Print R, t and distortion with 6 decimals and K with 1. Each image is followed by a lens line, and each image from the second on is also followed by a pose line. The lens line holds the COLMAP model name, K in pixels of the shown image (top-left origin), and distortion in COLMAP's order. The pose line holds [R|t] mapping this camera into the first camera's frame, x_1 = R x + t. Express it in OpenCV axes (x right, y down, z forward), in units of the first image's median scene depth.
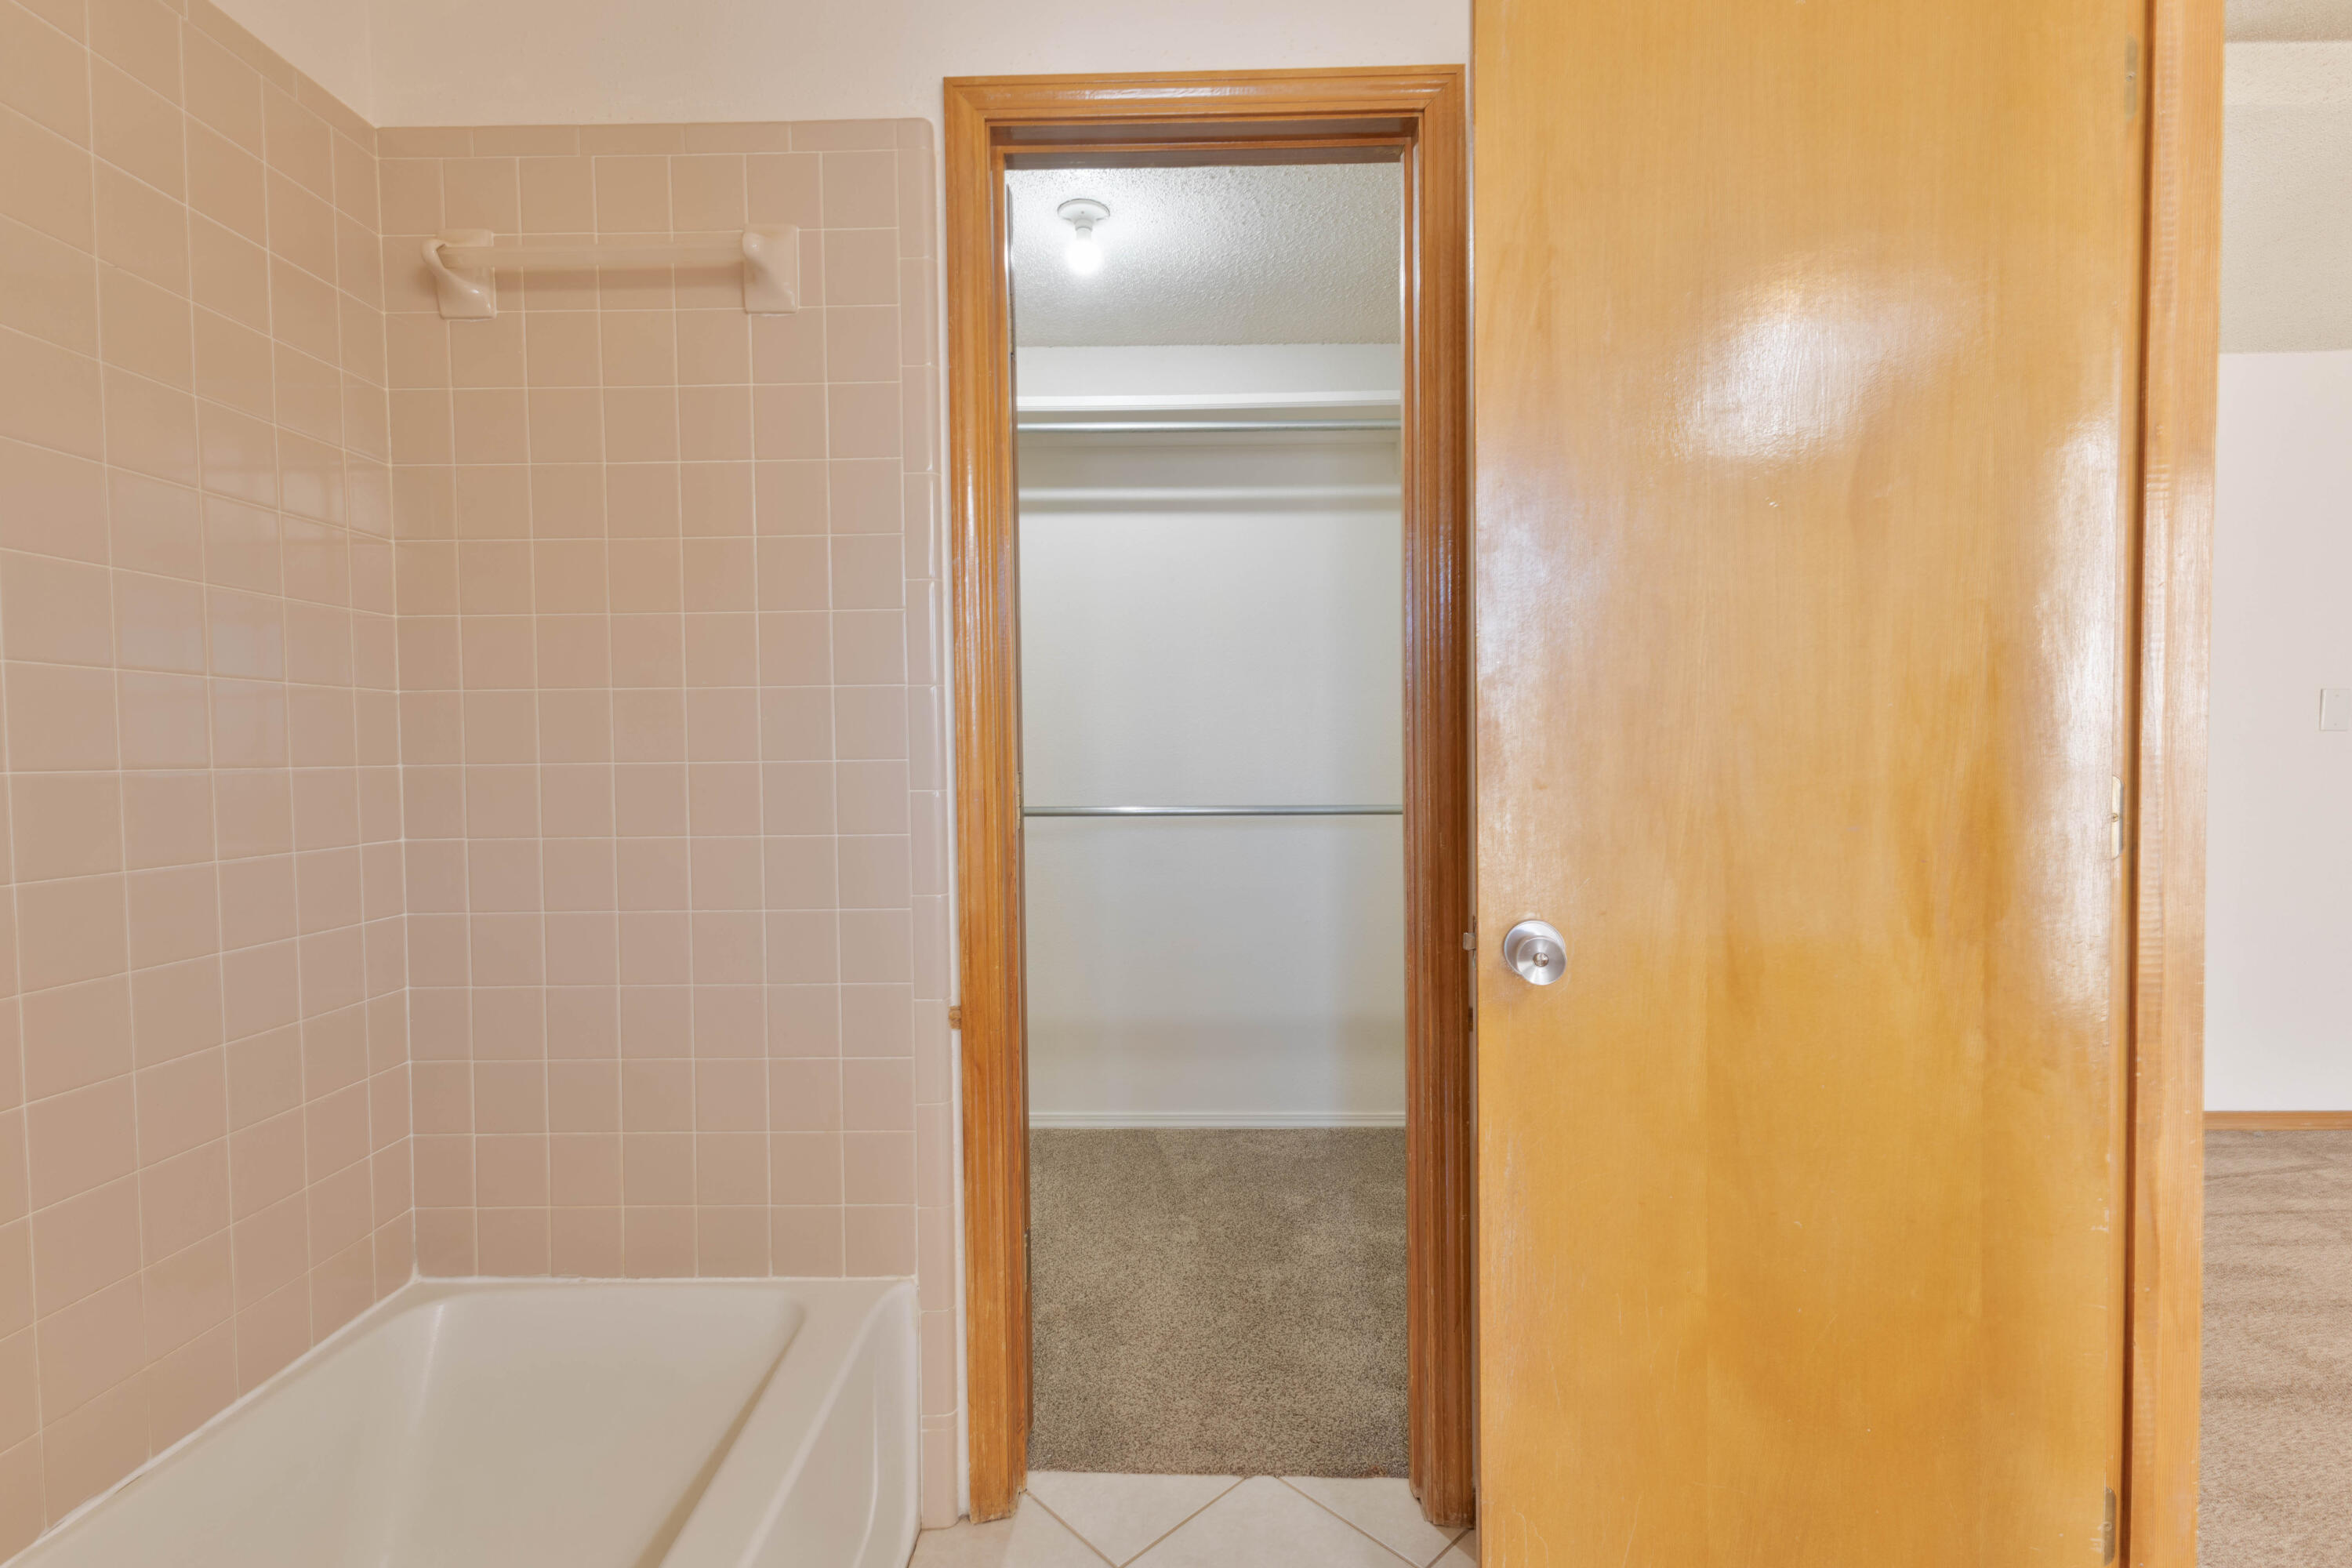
lens RADIAL K [[1041.7, 0, 1181.6], [0, 1041.7, 778.1], [0, 0, 1]] dist [0.009922, -0.002041]
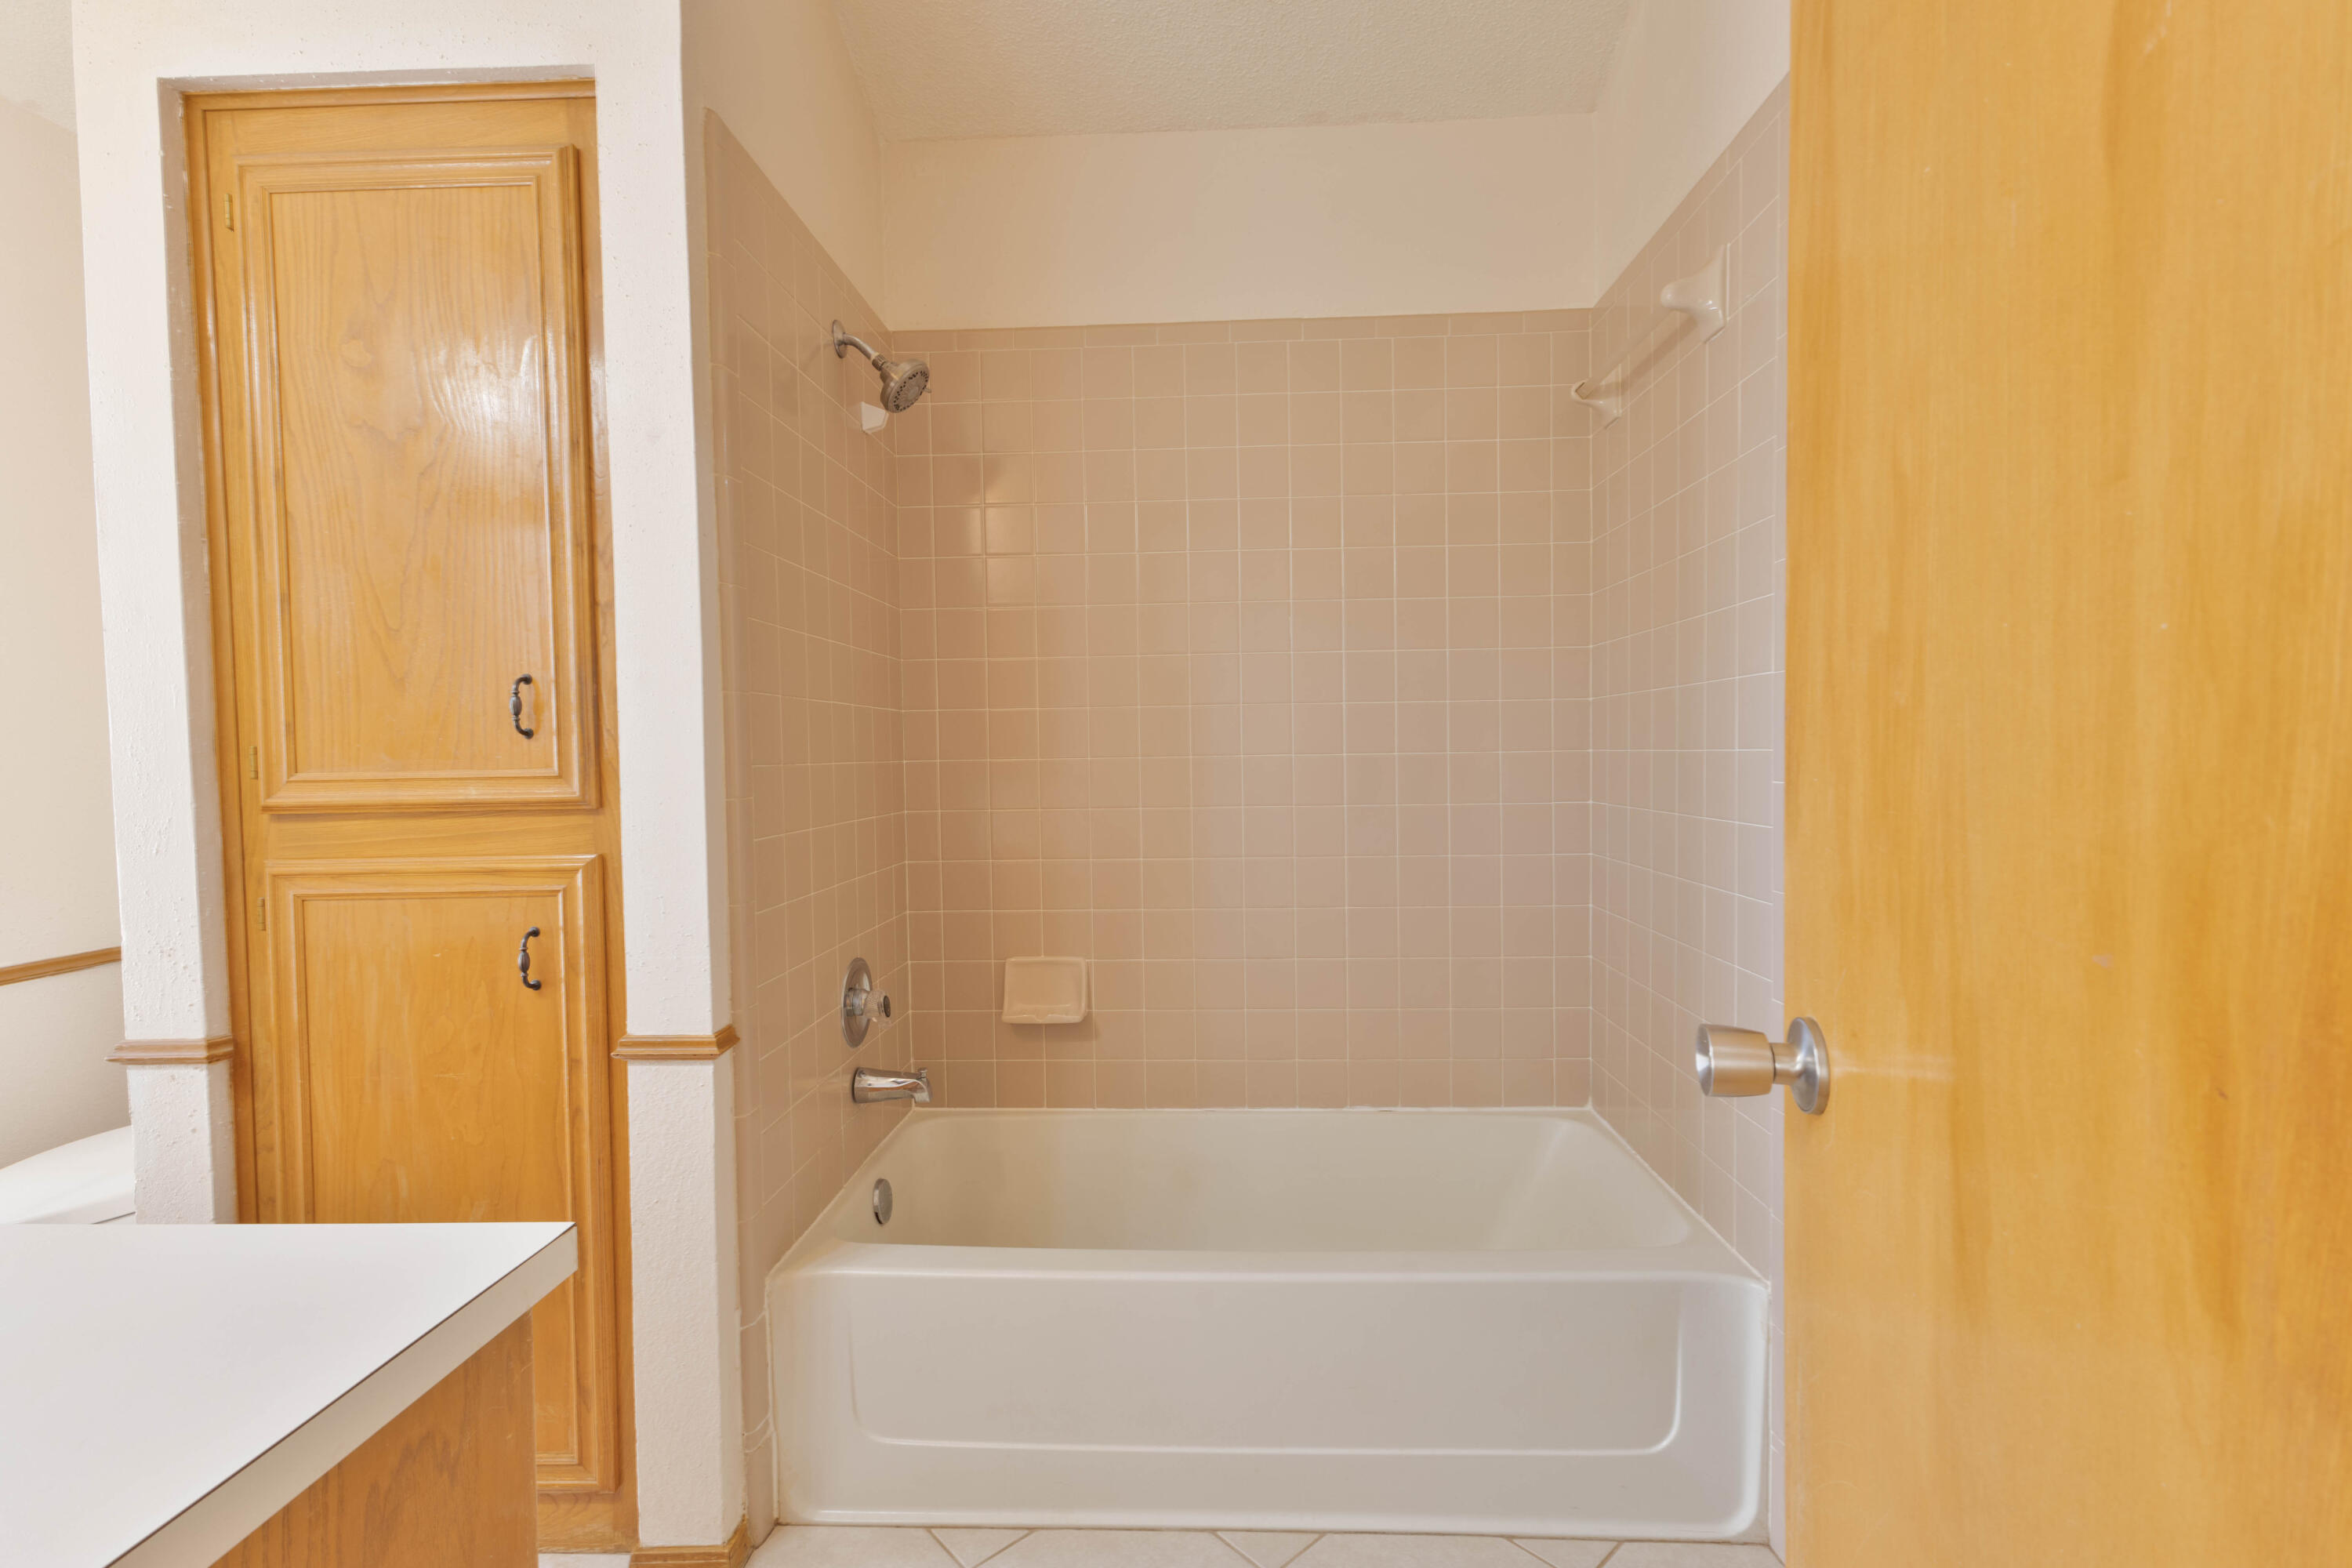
lens RADIAL K [[1041.7, 0, 1186.7], [0, 1041.7, 785.3], [0, 0, 1]] dist [0.009922, -0.002041]
pose [[0.000991, 0.044369, -0.999015, 0.725052], [-0.014104, 0.998916, 0.044350, -0.020892], [0.999900, 0.014046, 0.001615, 0.469130]]
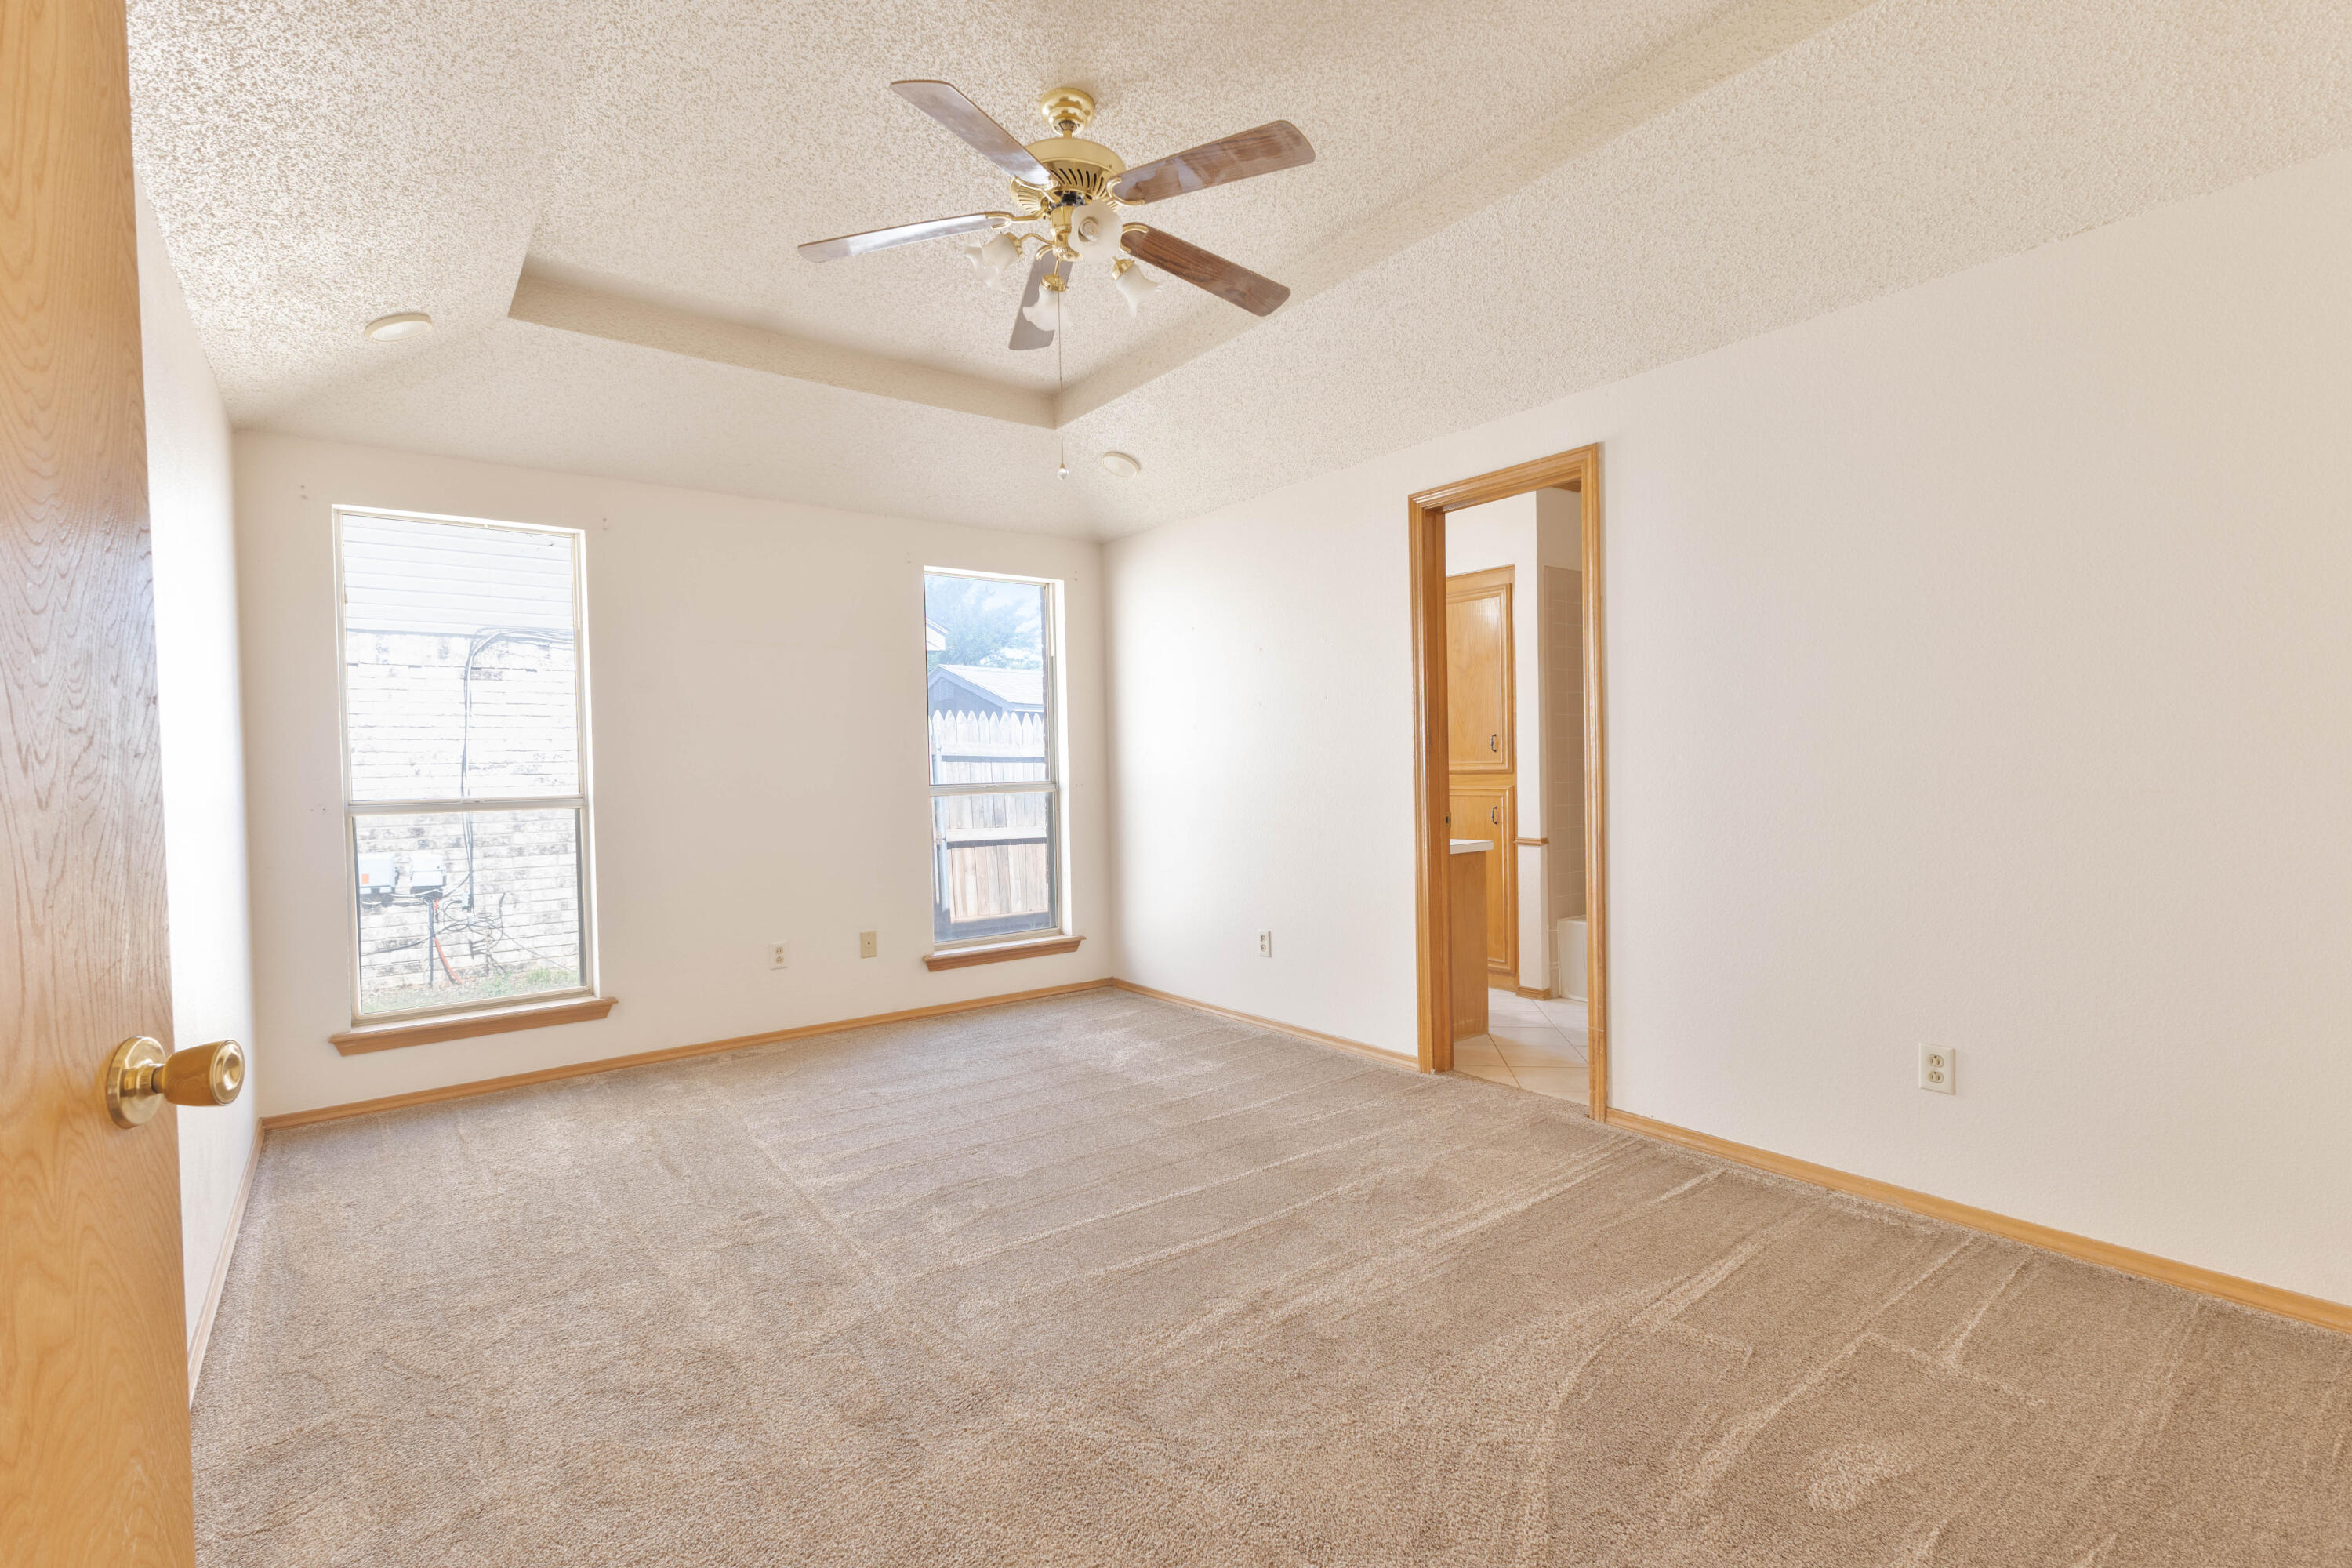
lens RADIAL K [[1041.7, 0, 1178.0], [0, 1041.7, 773.8], [0, 0, 1]] dist [0.009922, -0.002041]
pose [[-0.762329, 0.026854, -0.646633, 3.895515], [0.006569, 0.999408, 0.033760, -0.087603], [0.647157, 0.021489, -0.762054, 2.535686]]
